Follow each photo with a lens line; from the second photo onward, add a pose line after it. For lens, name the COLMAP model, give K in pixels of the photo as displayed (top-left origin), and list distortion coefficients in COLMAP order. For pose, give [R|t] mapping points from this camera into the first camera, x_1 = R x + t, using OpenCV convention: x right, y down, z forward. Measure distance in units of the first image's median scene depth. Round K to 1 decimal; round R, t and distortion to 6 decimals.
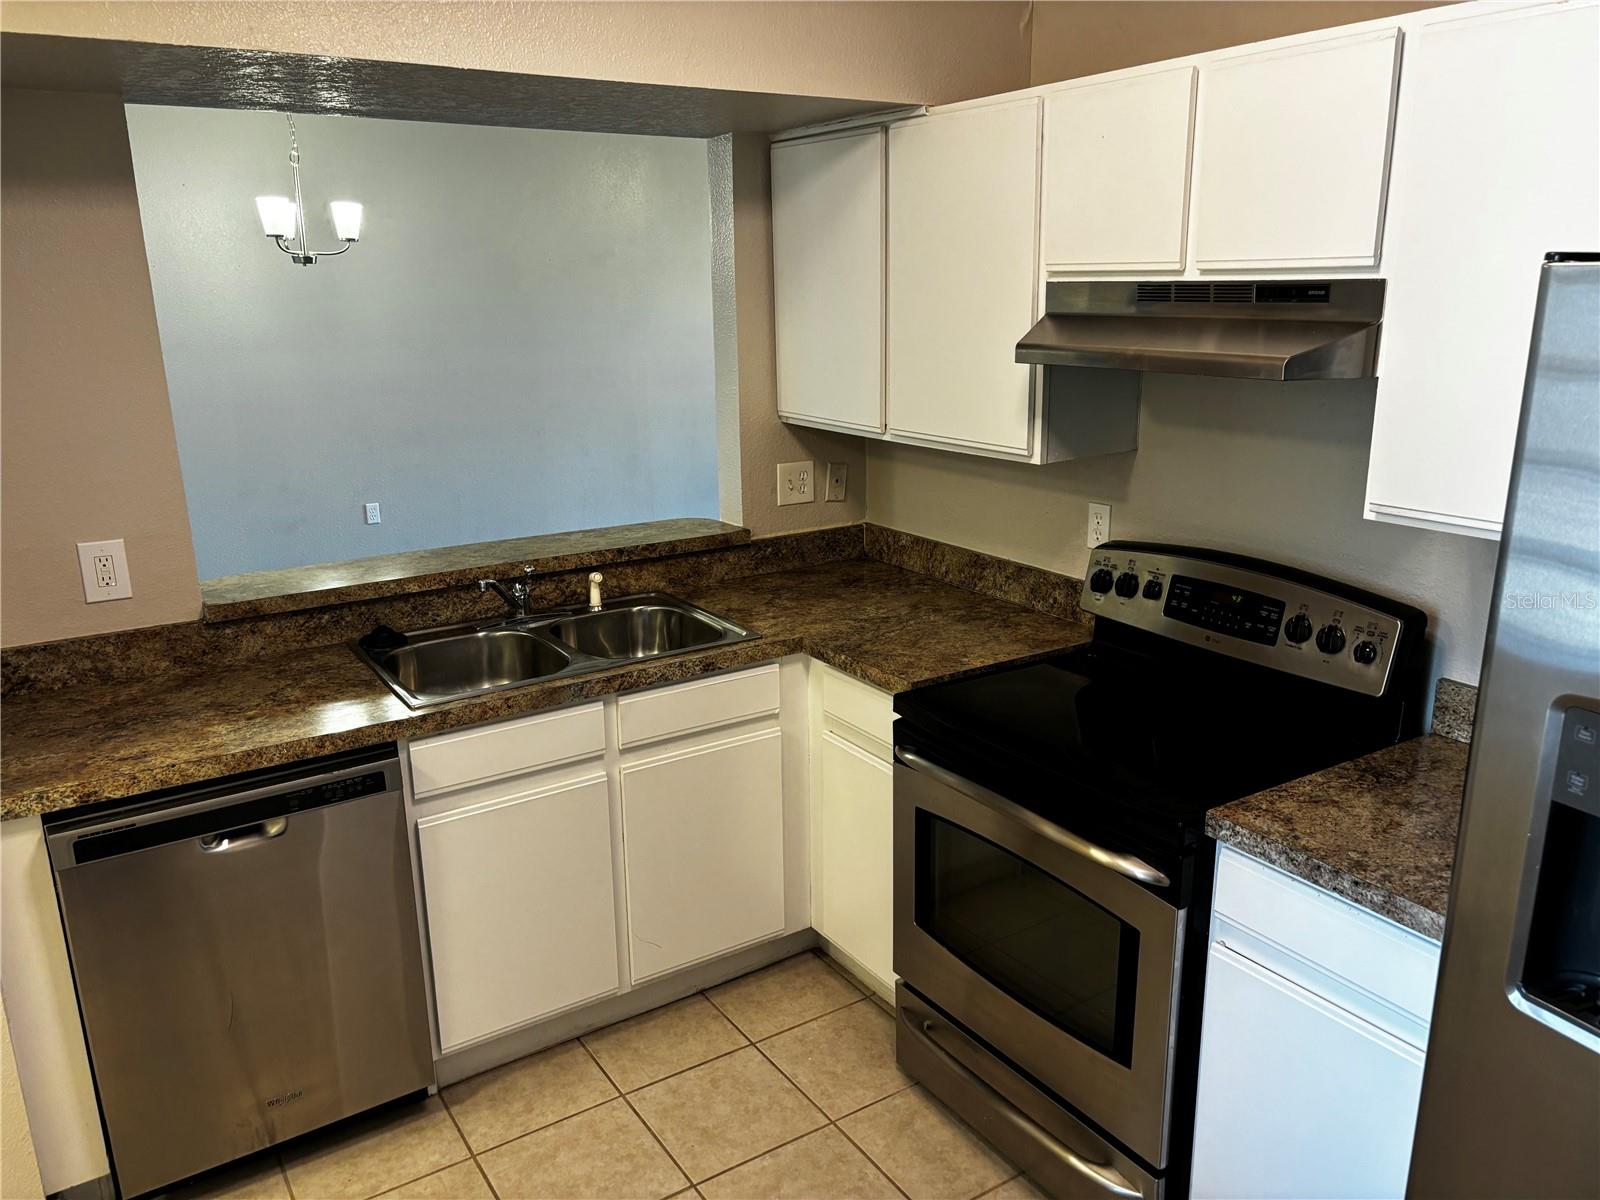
lens RADIAL K [[1209.1, 0, 799.0], [0, 1209.1, 598.4], [0, 0, 1]] dist [0.041677, -0.026805]
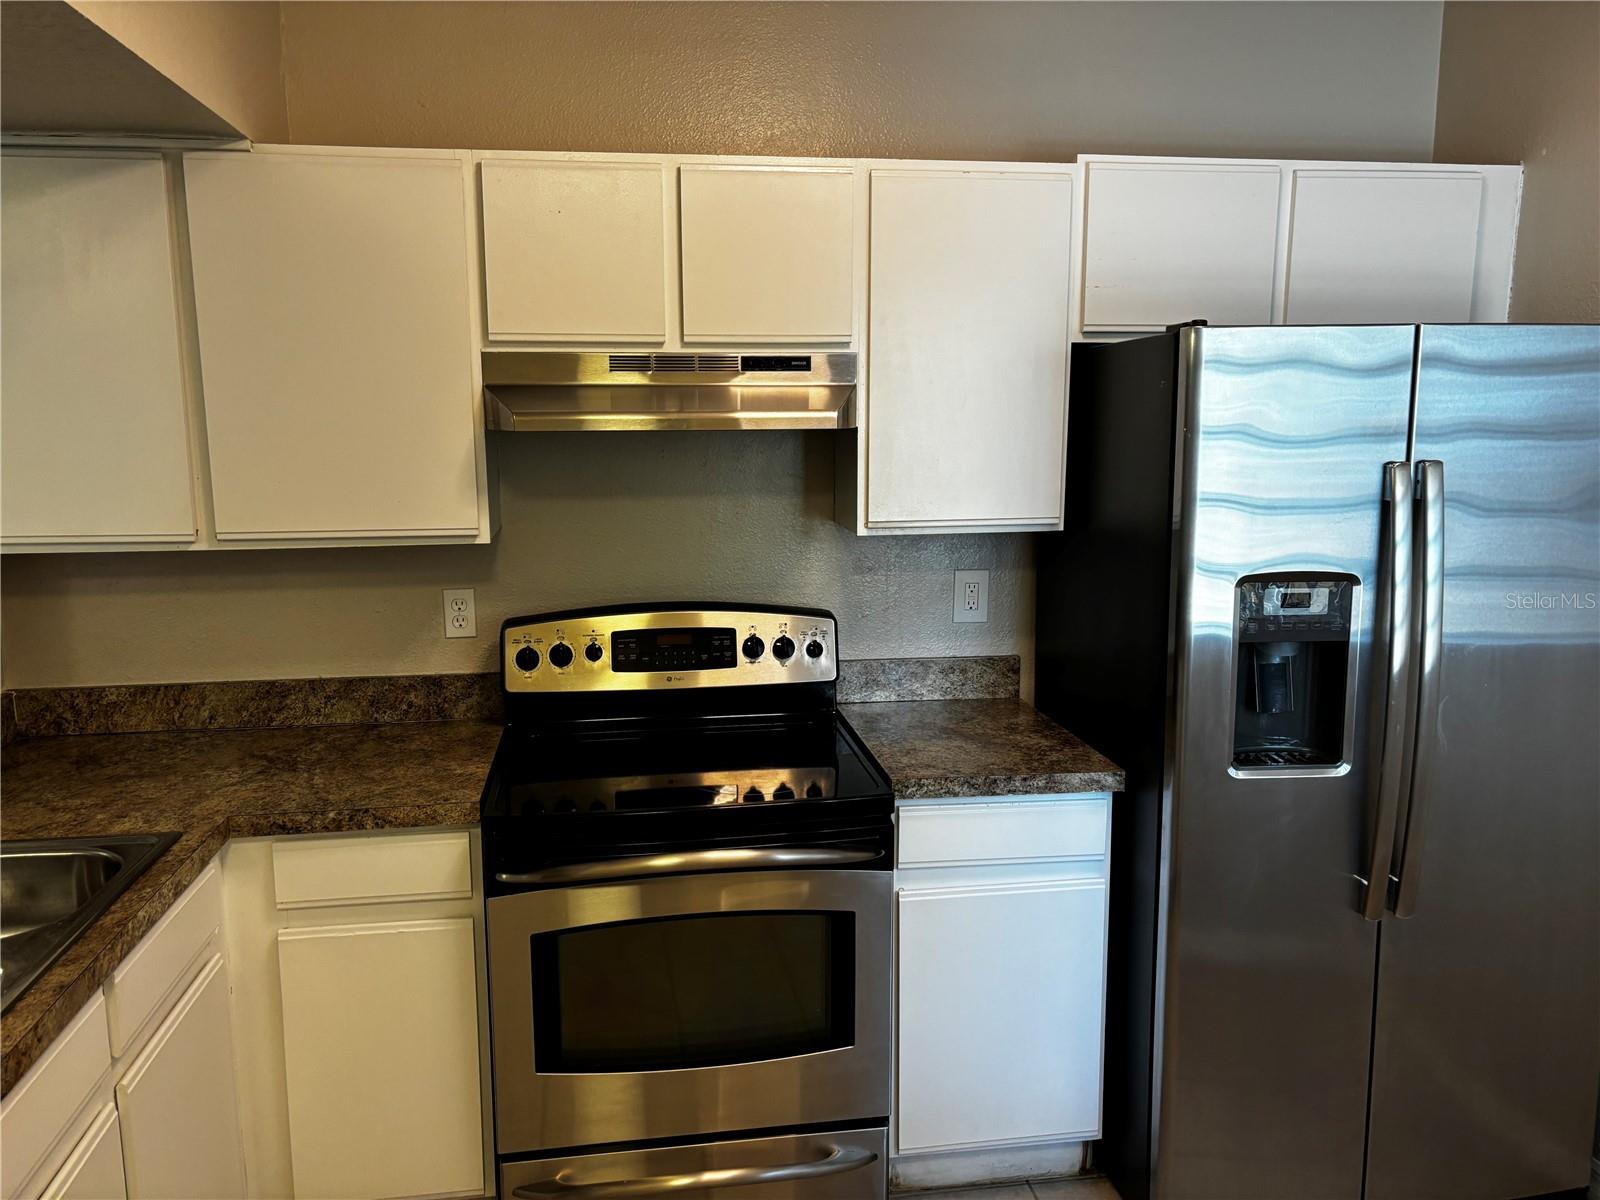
lens RADIAL K [[1209.1, 0, 793.8], [0, 1209.1, 601.7], [0, 0, 1]] dist [0.041677, -0.026805]
pose [[0.422065, -0.135828, 0.896333, -0.515837], [0.234131, 0.971502, 0.036972, -0.043259], [-0.875811, 0.194255, 0.441838, 0.360494]]
